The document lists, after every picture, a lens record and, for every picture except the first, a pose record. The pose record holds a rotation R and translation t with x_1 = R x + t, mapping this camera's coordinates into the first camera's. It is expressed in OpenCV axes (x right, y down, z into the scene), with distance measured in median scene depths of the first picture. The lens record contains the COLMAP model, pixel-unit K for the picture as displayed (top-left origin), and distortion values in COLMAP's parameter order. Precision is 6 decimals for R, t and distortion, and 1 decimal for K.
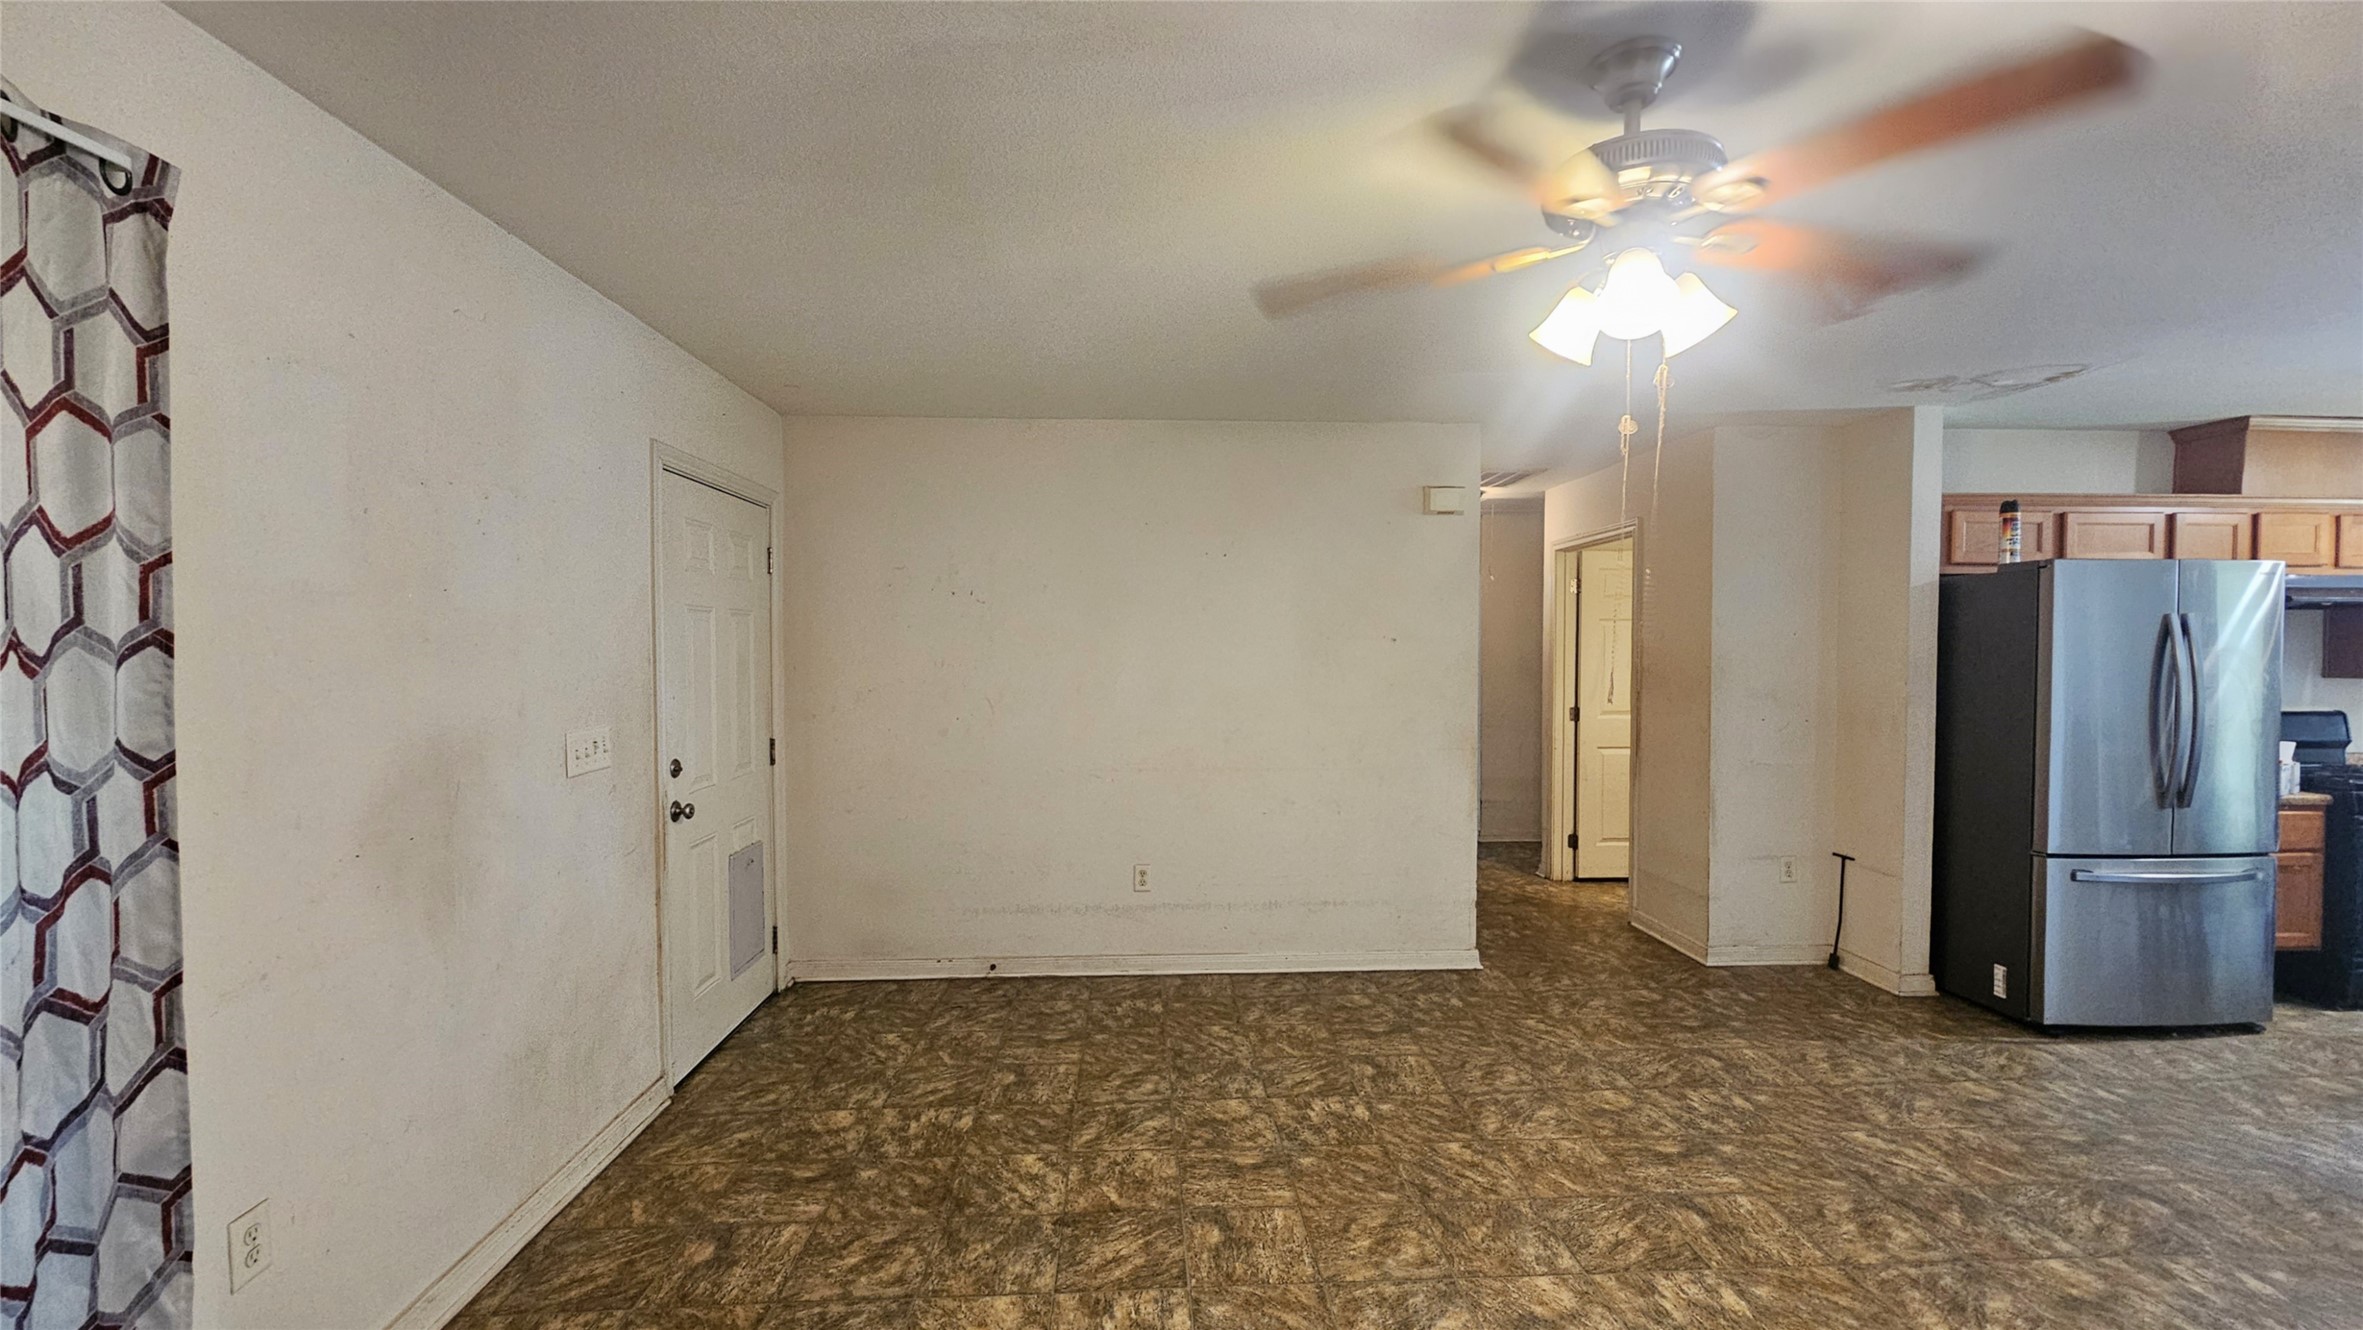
lens RADIAL K [[986.2, 0, 1181.2], [0, 986.2, 670.5], [0, 0, 1]] dist [0.001188, 0.000176]
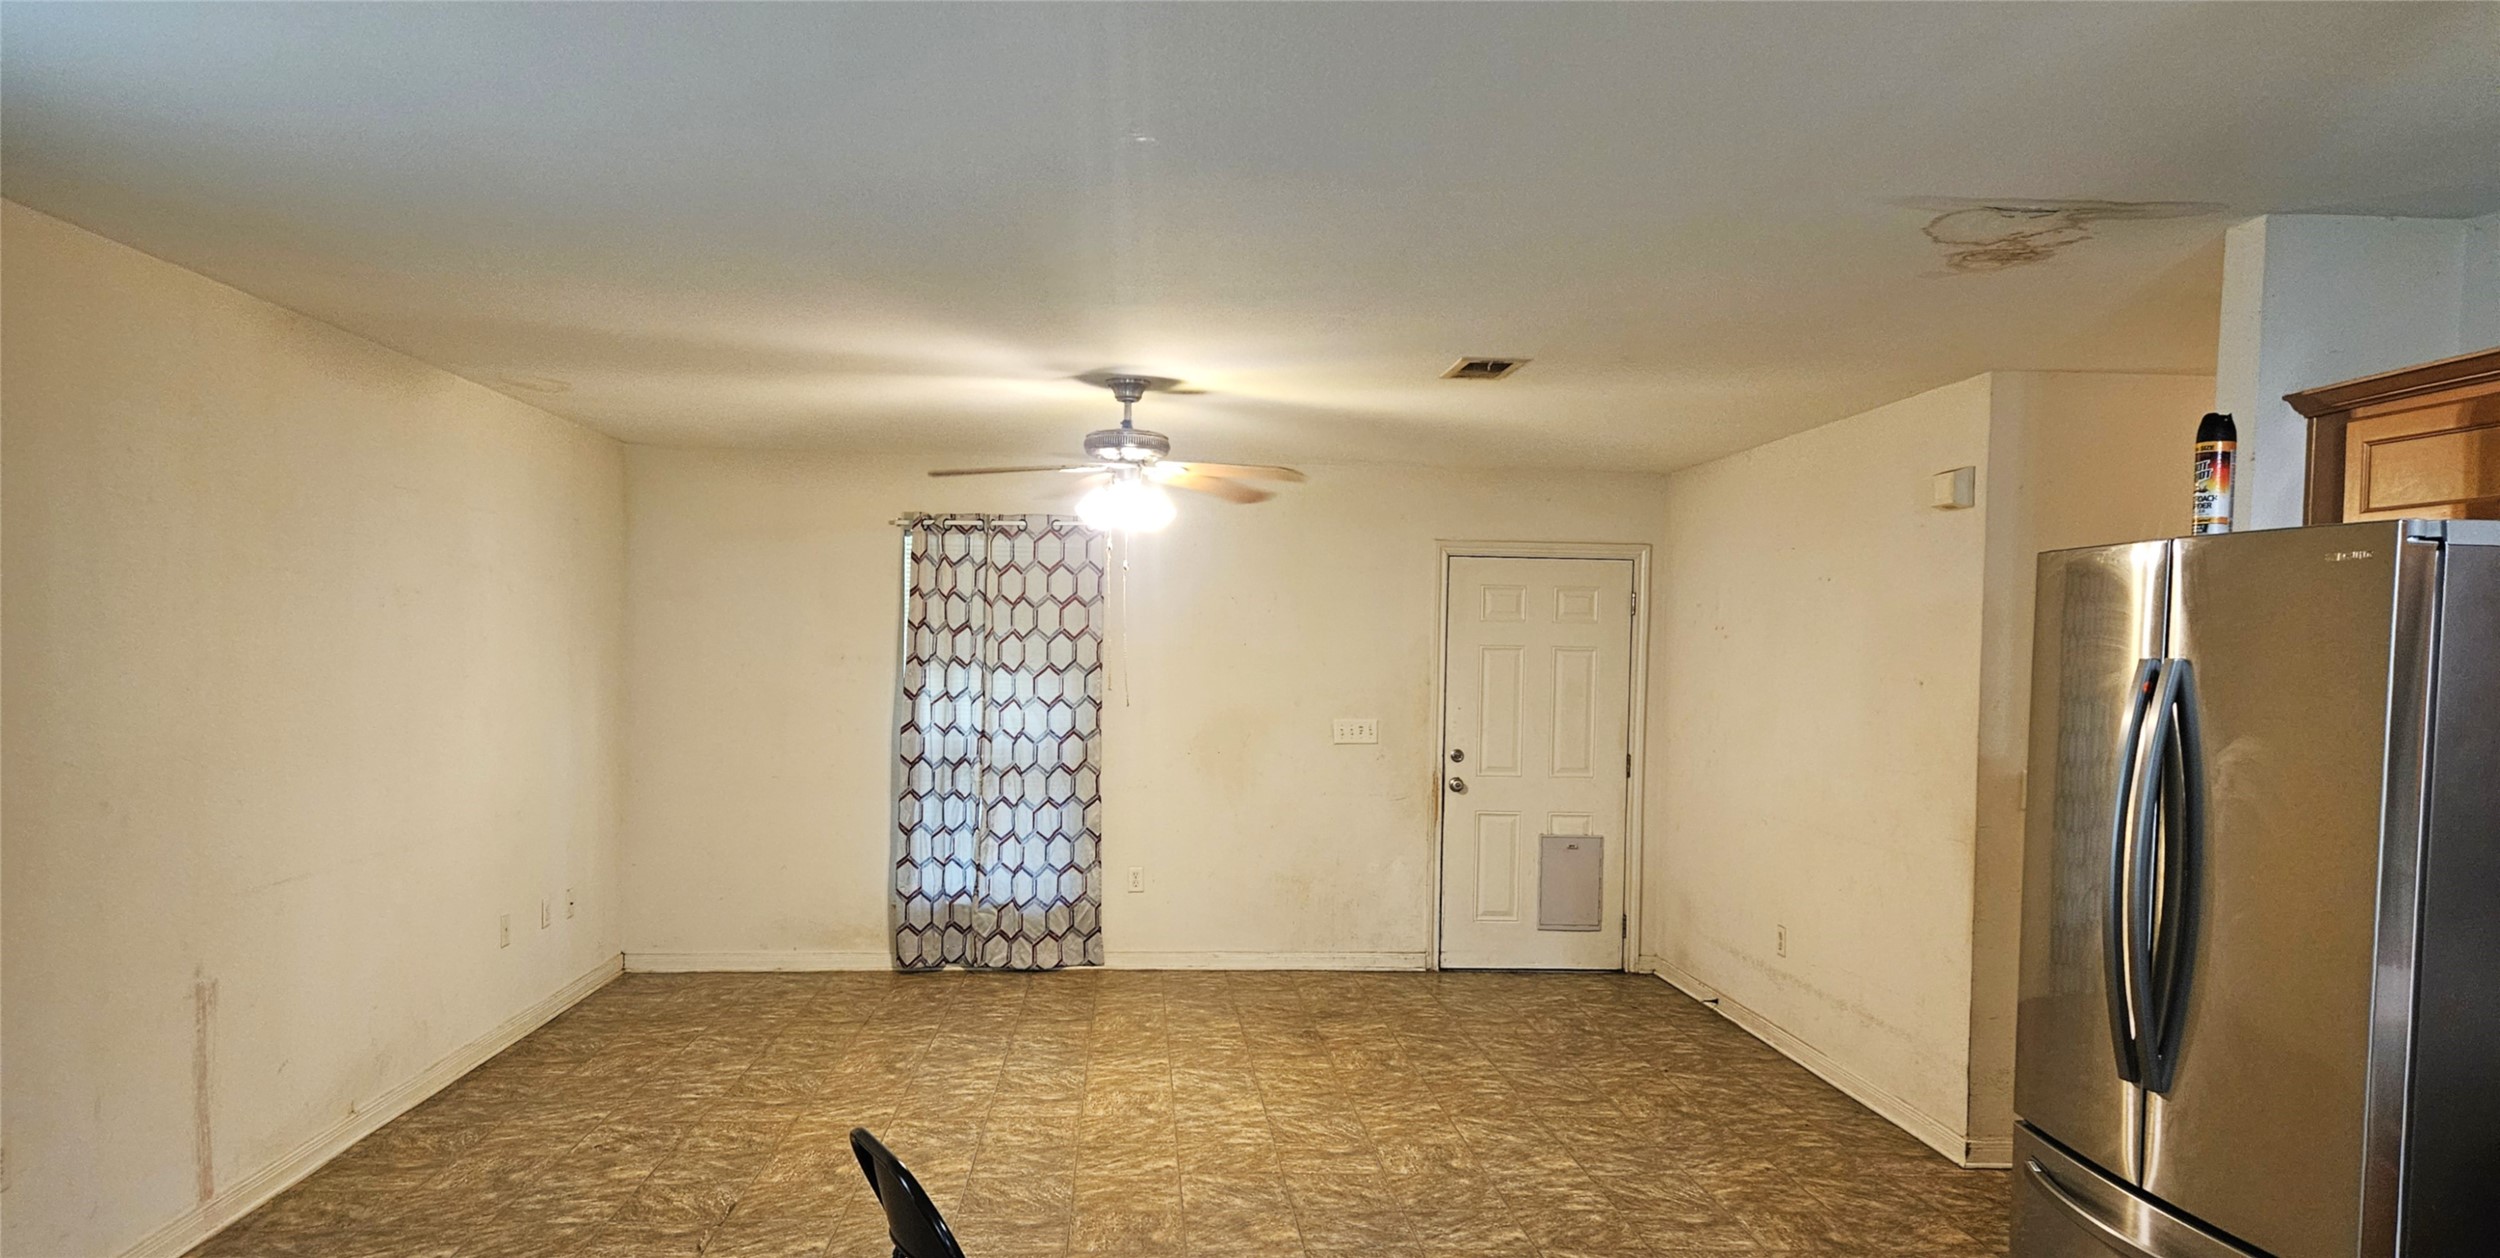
lens RADIAL K [[1596.6, 0, 1249.8], [0, 1596.6, 640.3], [0, 0, 1]] dist [-0.000203, 0.000283]
pose [[0.040318, 0.003030, -0.999182, 2.160099], [-0.046964, 0.998896, 0.001134, -0.073588], [0.998083, 0.046880, 0.040416, 0.660963]]
